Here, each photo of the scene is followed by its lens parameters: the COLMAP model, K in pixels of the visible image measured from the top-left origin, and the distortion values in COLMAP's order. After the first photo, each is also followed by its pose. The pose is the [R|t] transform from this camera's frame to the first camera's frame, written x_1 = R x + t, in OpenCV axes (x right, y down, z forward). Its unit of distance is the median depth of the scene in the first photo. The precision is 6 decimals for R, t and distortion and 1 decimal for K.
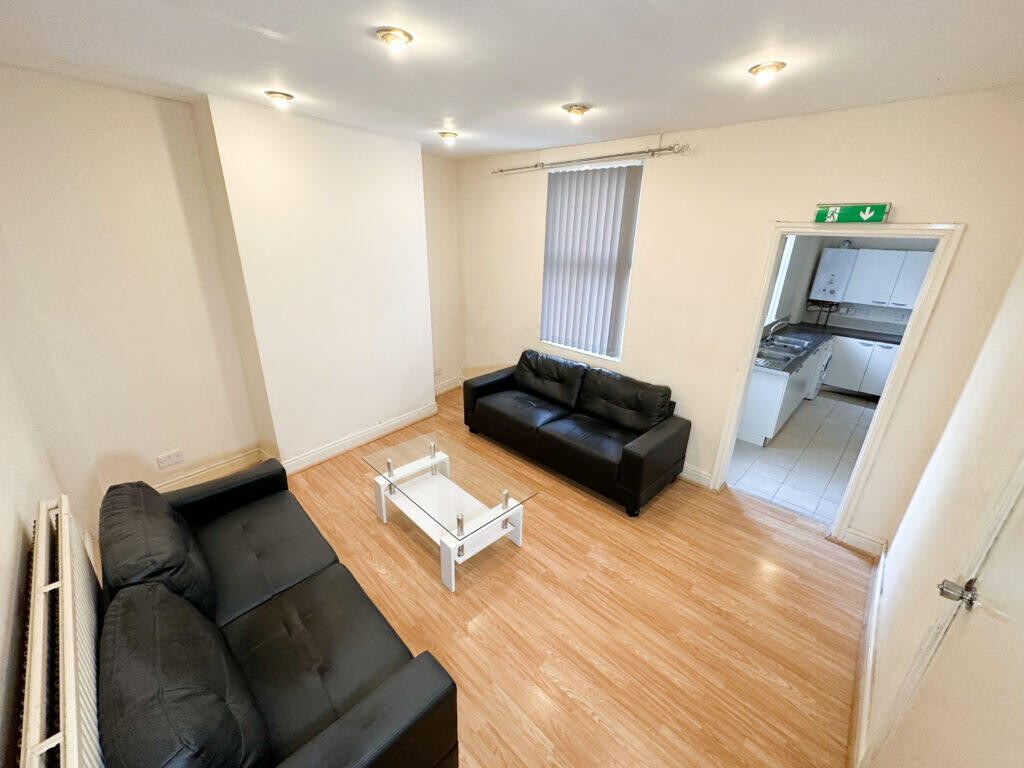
lens RADIAL K [[410.3, 0, 509.8], [0, 410.3, 383.8], [0, 0, 1]] dist [-0.003621, 0.000477]
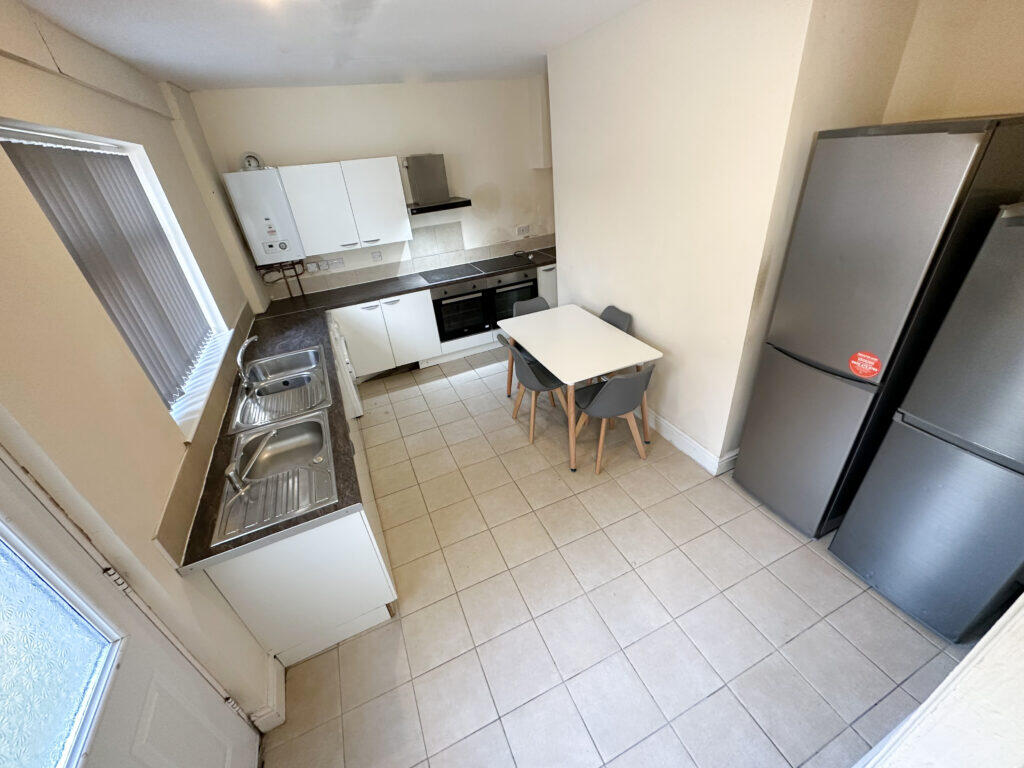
lens RADIAL K [[410.3, 0, 511.7], [0, 410.3, 386.5], [0, 0, 1]] dist [-0.003621, 0.000477]
pose [[0.361385, -0.524558, 0.770869, 0.323028], [0.413181, 0.831232, 0.371934, -0.133668], [-0.835872, 0.184097, 0.517132, 0.428297]]
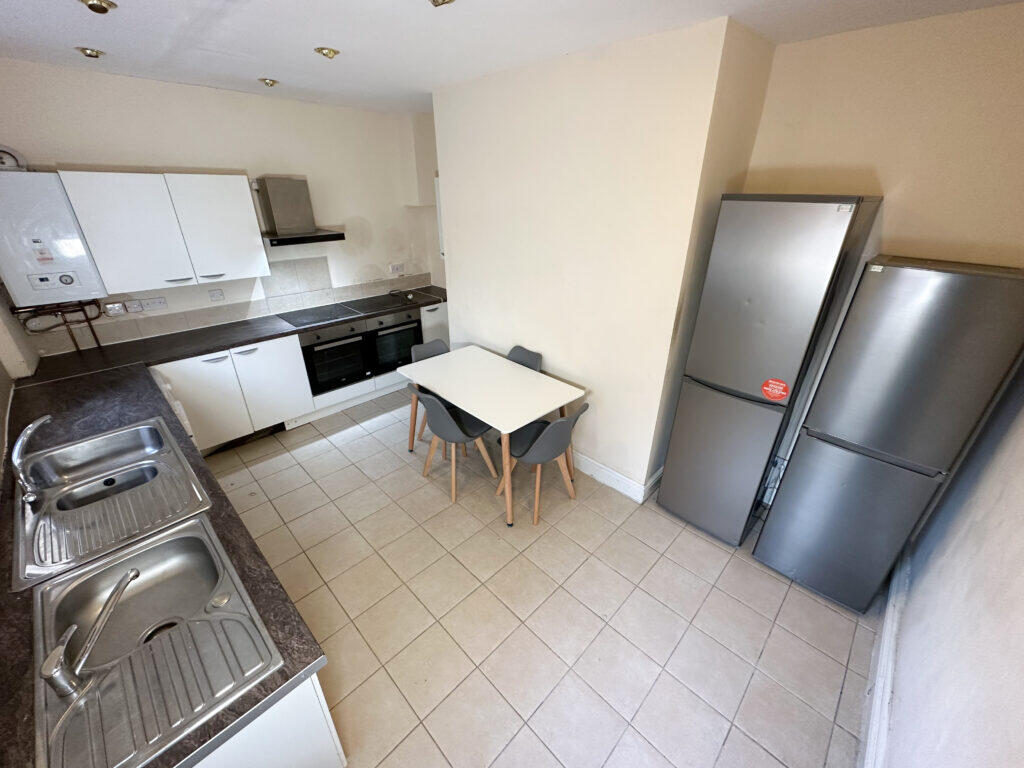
lens RADIAL K [[410.3, 0, 512.2], [0, 410.3, 385.3], [0, 0, 1]] dist [-0.003621, 0.000477]
pose [[-0.006159, -0.465842, 0.884846, 0.348580], [0.336068, 0.832431, 0.440586, -0.160912], [-0.941817, 0.300082, 0.151428, 0.519446]]
